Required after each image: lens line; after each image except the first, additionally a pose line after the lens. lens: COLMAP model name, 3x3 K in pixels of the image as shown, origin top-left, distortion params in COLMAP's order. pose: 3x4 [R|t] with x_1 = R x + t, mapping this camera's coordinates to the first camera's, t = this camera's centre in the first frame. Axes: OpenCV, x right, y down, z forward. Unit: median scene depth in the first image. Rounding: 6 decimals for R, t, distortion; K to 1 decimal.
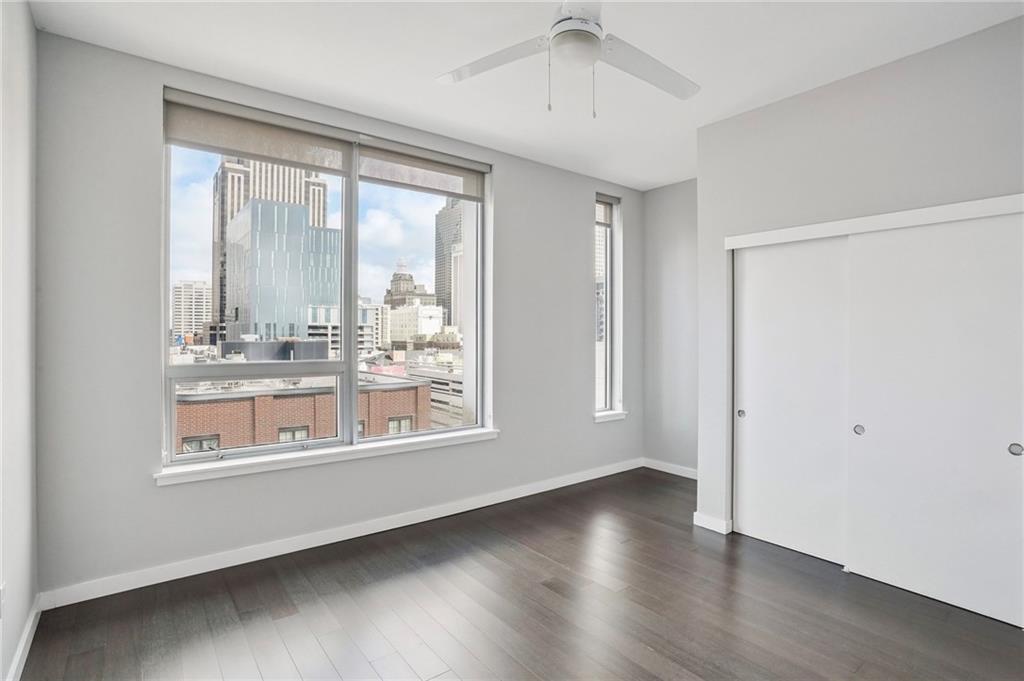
lens RADIAL K [[509.3, 0, 520.3], [0, 509.3, 339.9], [0, 0, 1]] dist [0.025098, 0.001323]
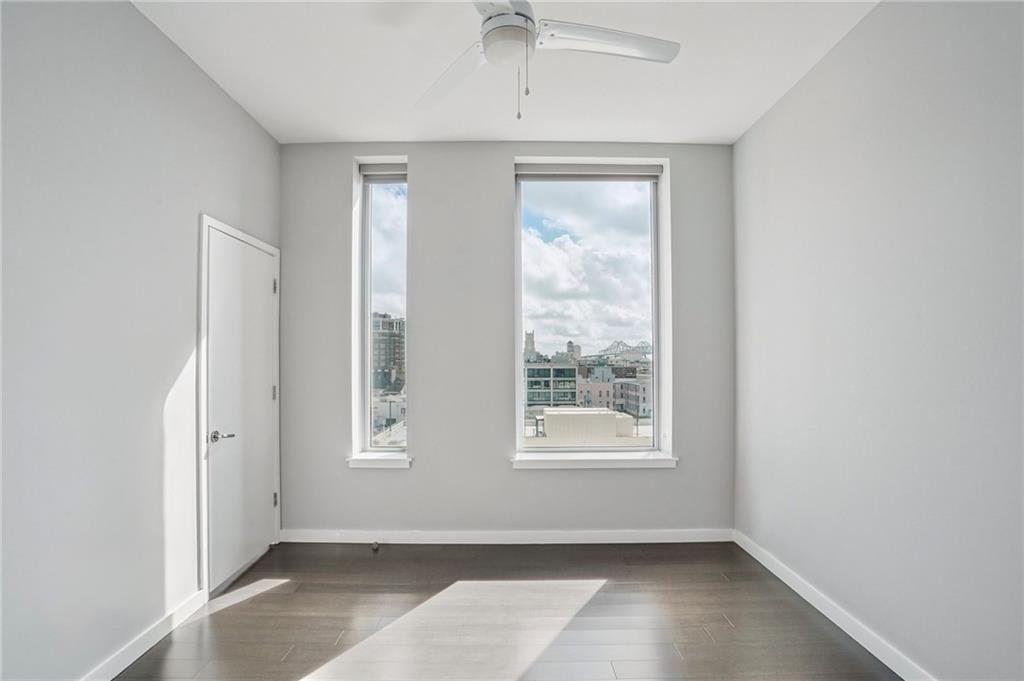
lens RADIAL K [[509.3, 0, 510.9], [0, 509.3, 337.3], [0, 0, 1]] dist [0.025098, 0.001323]
pose [[0.810219, -0.013989, -0.585961, 0.247482], [0.003596, 0.999815, -0.018898, -0.017211], [0.586117, 0.013204, 0.810119, 0.113577]]
